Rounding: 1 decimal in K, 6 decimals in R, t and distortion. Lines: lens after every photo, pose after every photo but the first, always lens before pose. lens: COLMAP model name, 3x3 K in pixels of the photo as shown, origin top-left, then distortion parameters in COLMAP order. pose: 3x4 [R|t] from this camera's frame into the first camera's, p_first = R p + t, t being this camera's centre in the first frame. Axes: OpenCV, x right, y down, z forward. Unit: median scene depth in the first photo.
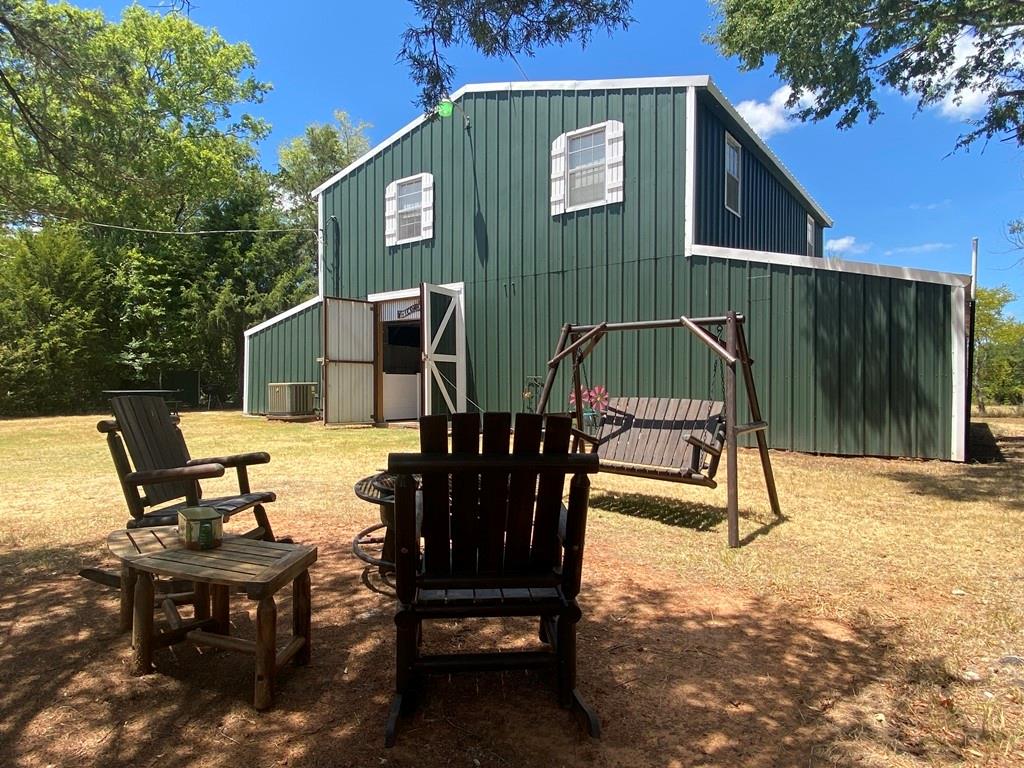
lens RADIAL K [[604.0, 0, 515.3], [0, 604.0, 388.5], [0, 0, 1]] dist [0.023124, -0.001542]
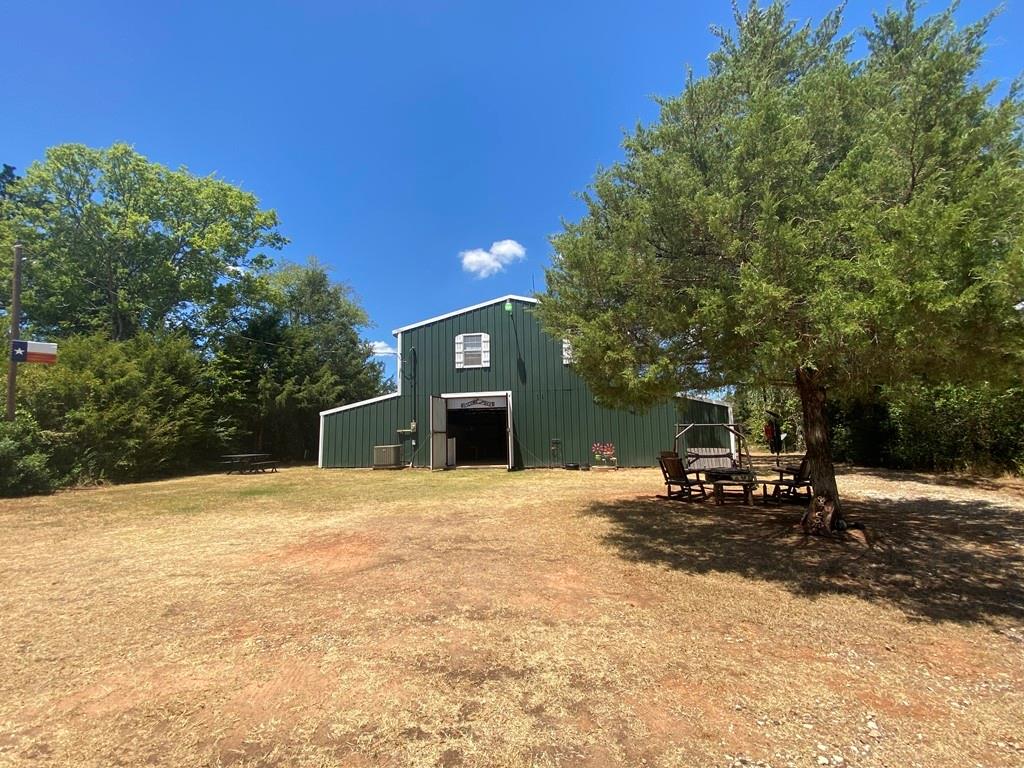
lens RADIAL K [[454.4, 0, 510.0], [0, 454.4, 378.0], [0, 0, 1]] dist [0.047233, 0.000122]
pose [[0.884454, 0.039602, 0.464944, -0.744754], [0.024368, 0.991113, -0.130772, -0.024461], [-0.465991, 0.126992, 0.875629, -0.284055]]
